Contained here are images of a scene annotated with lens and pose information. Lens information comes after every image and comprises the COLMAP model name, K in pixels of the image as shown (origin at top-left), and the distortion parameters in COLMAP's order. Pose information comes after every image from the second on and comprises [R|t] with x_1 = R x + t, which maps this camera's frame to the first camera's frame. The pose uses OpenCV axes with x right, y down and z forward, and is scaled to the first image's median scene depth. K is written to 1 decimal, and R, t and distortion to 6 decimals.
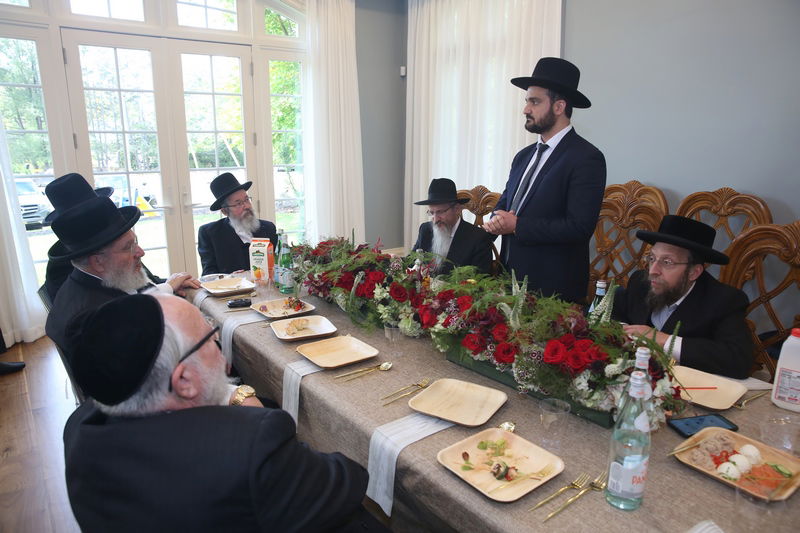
lens RADIAL K [[547.9, 0, 400.0], [0, 547.9, 265.3], [0, 0, 1]] dist [-0.091052, 0.058498]
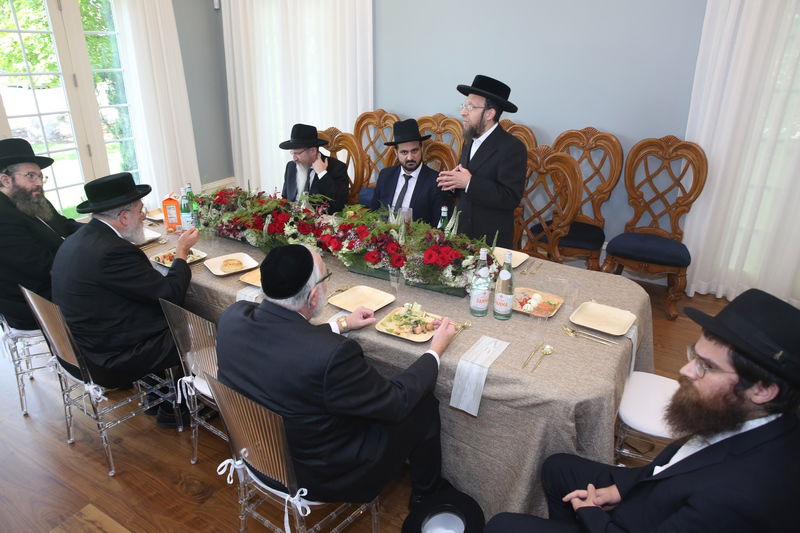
lens RADIAL K [[547.9, 0, 402.3], [0, 547.9, 275.0], [0, 0, 1]] dist [-0.091052, 0.058498]
pose [[0.926061, -0.142732, 0.349341, -0.264377], [0.077560, 0.977939, 0.193959, -0.079159], [-0.369318, -0.152523, 0.916701, -0.344627]]
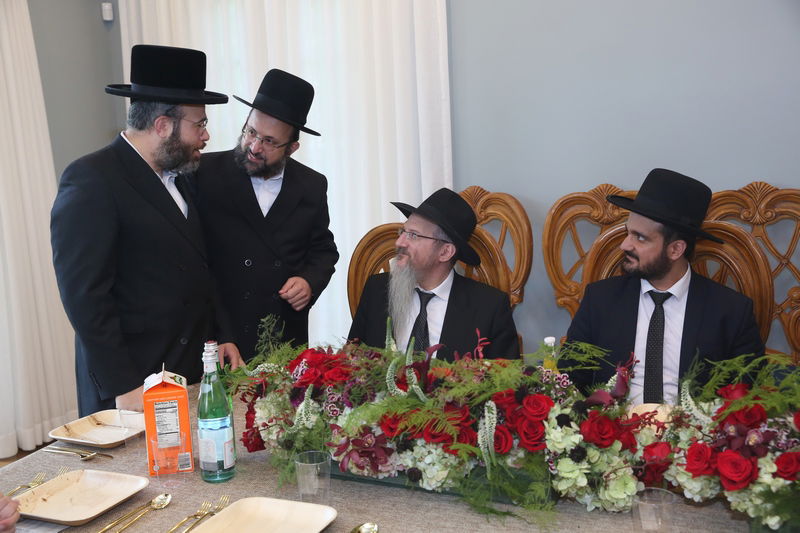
lens RADIAL K [[922.2, 0, 397.1], [0, 922.2, 271.7], [0, 0, 1]] dist [0.065311, 0.000000]
pose [[0.879185, -0.113473, 0.462771, -0.541436], [0.151402, 0.987424, -0.045518, -0.082697], [-0.451786, 0.110084, 0.885309, 0.310340]]
